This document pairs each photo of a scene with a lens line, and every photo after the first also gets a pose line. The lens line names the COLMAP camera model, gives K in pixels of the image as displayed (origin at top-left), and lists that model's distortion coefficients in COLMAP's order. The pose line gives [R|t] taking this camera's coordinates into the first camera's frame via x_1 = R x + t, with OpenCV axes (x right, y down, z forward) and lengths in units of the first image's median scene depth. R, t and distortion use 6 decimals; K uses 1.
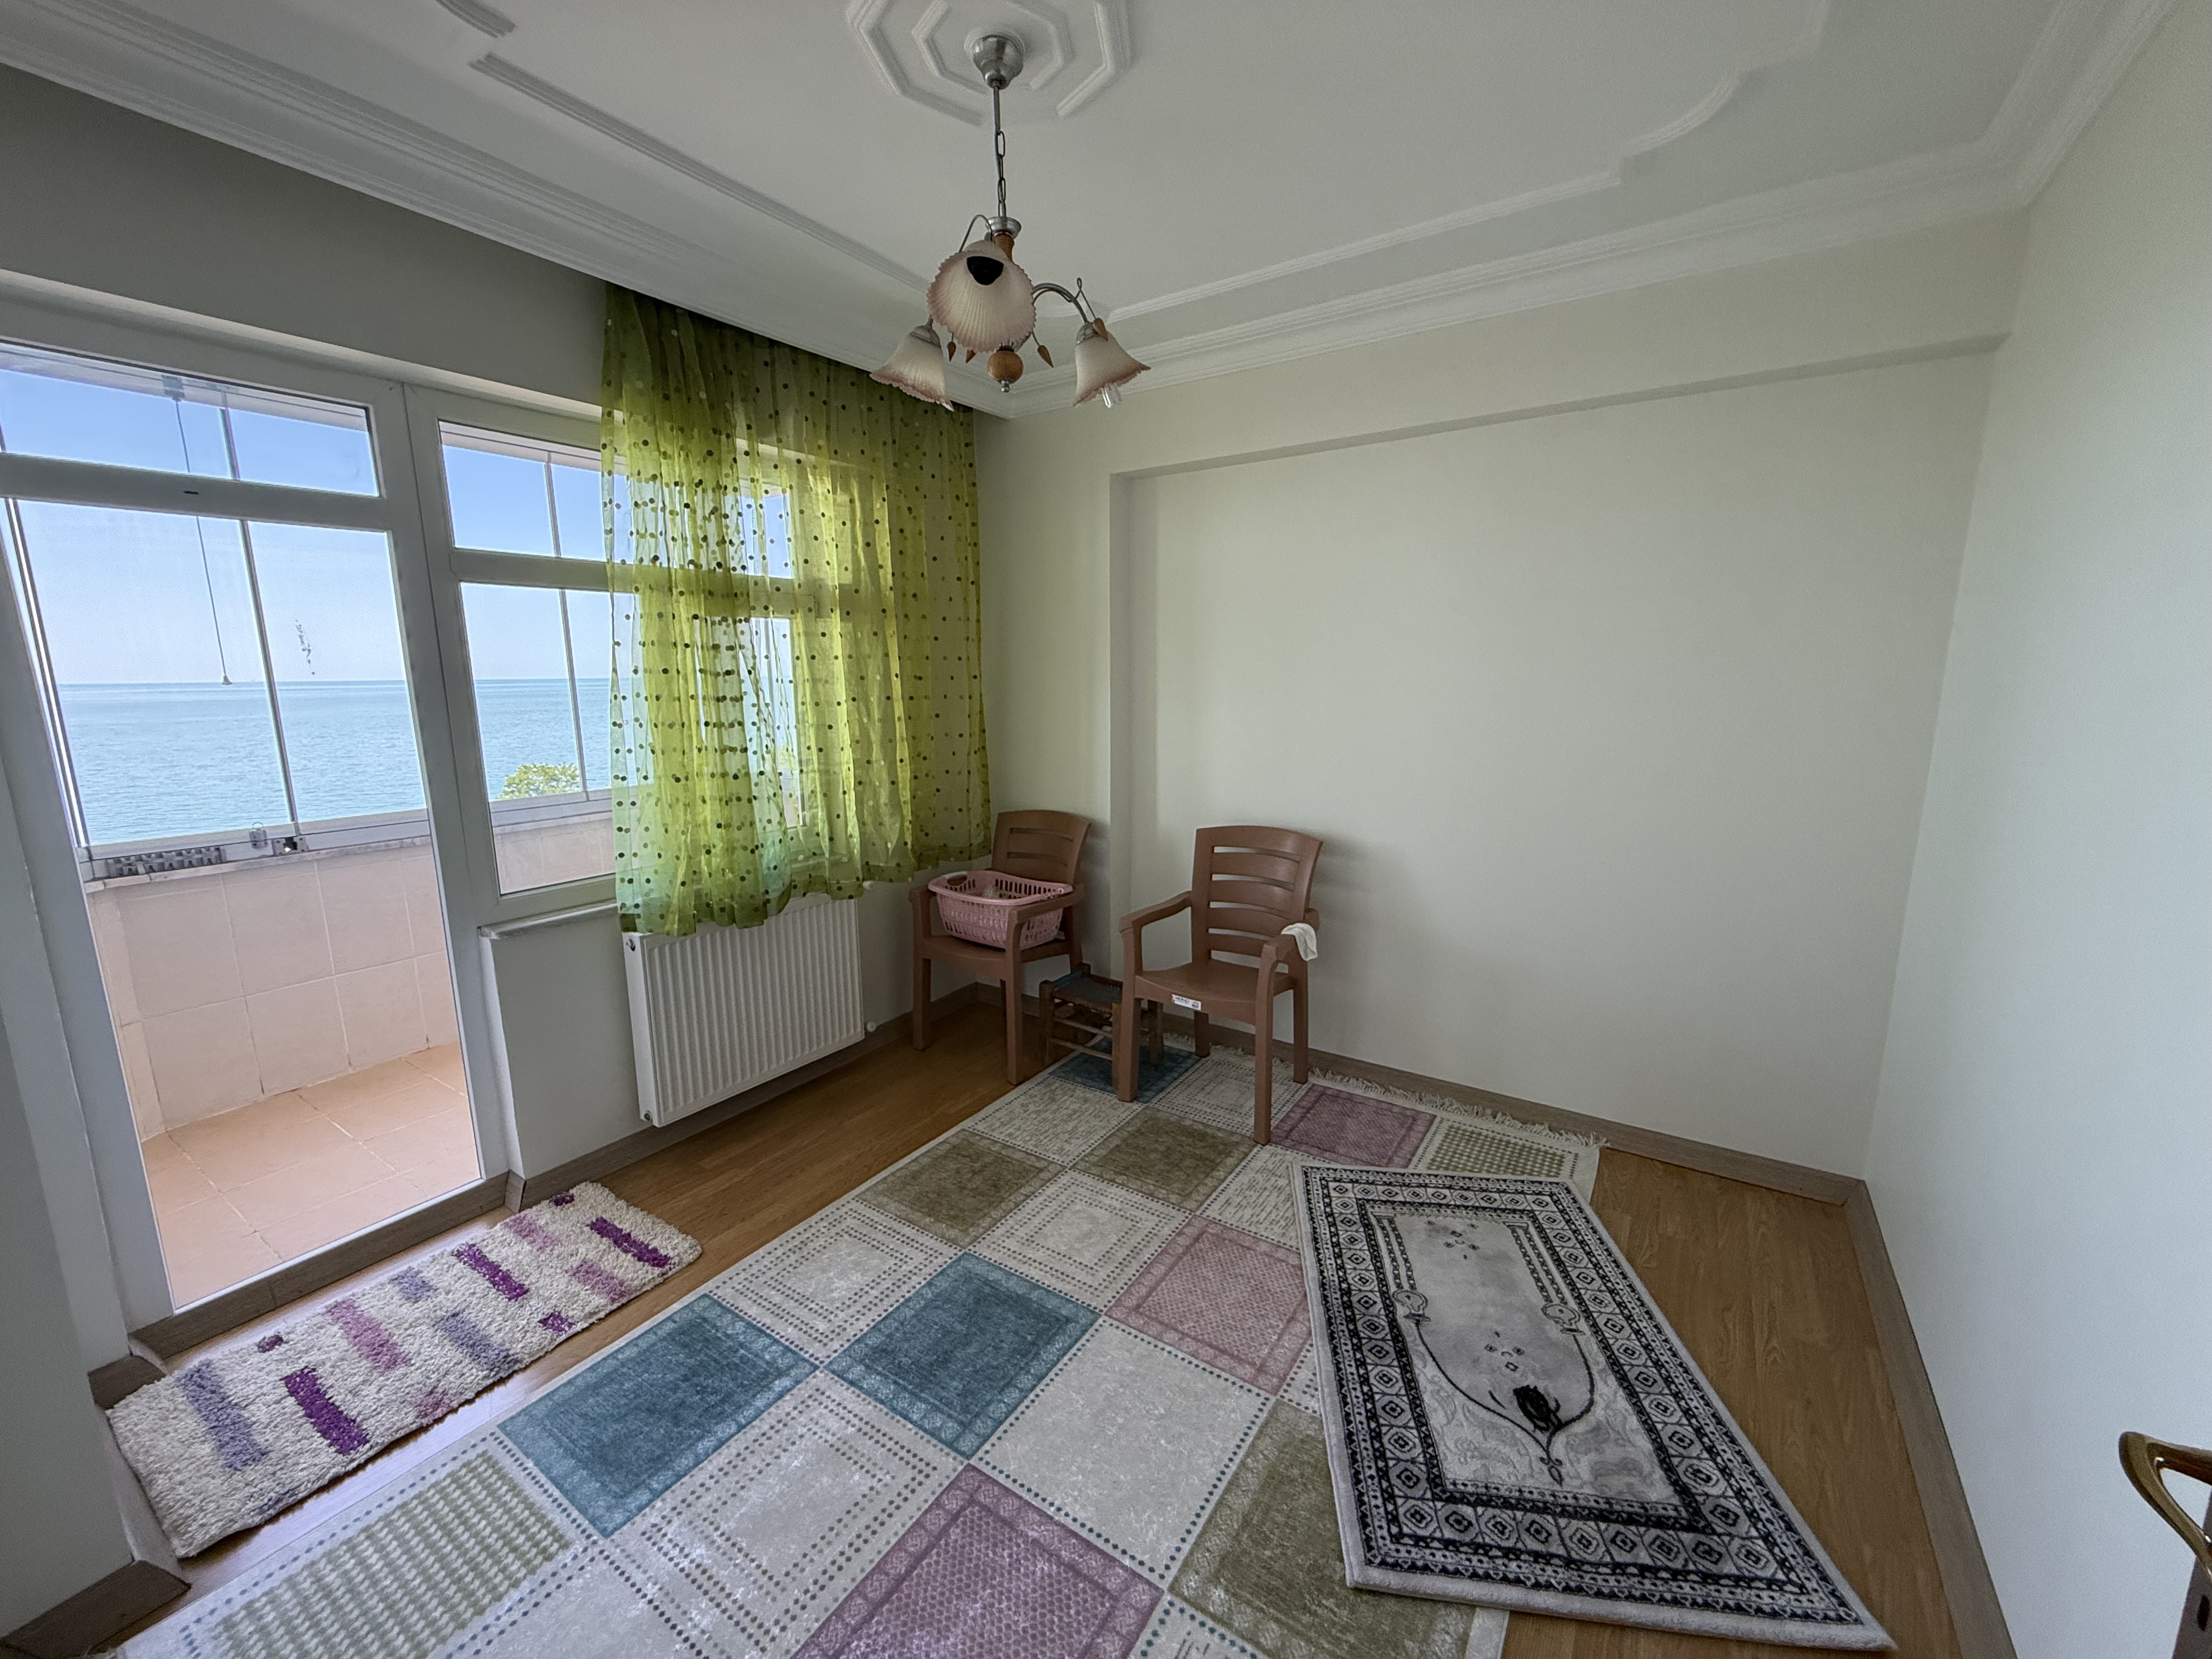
lens RADIAL K [[884.1, 0, 1099.6], [0, 884.1, 825.3], [0, 0, 1]] dist [0.000200, 0.000596]
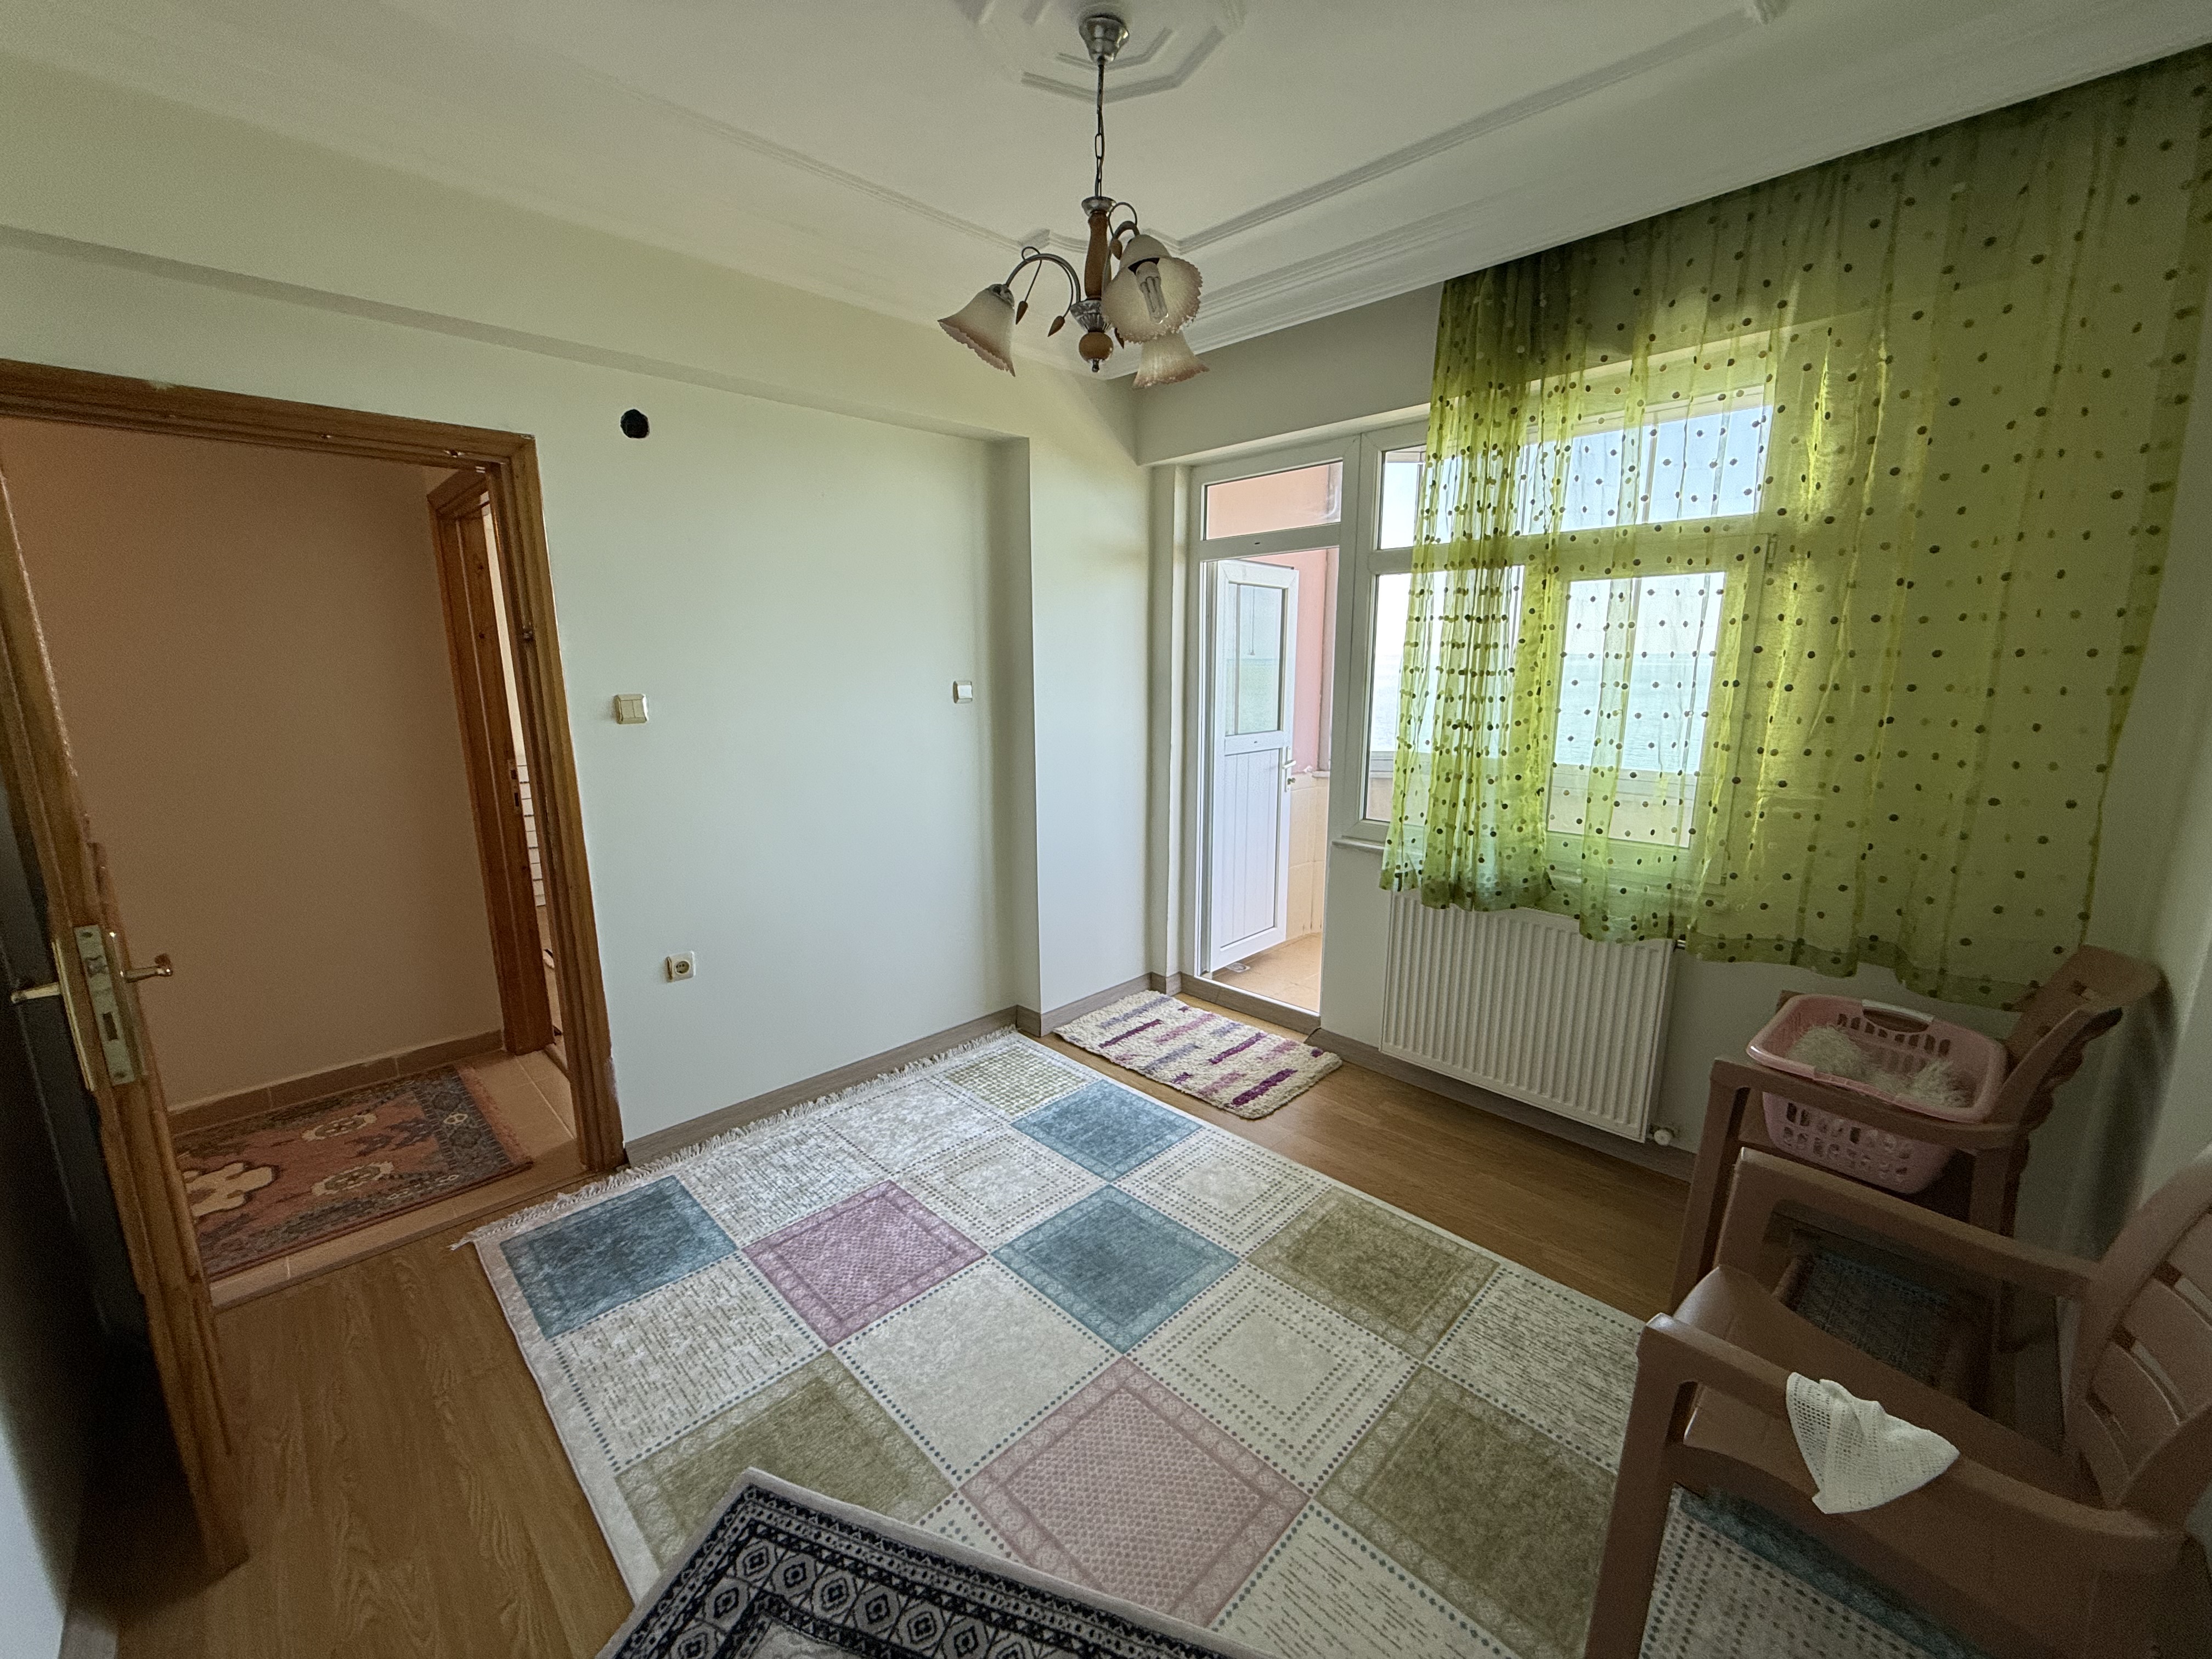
lens RADIAL K [[884.1, 0, 1096.5], [0, 884.1, 820.8], [0, 0, 1]] dist [0.000200, 0.000596]
pose [[-0.199384, 0.193950, -0.960536, 0.880319], [-0.162353, 0.960132, 0.227569, -0.202760], [0.966378, 0.201319, -0.159947, 1.140465]]
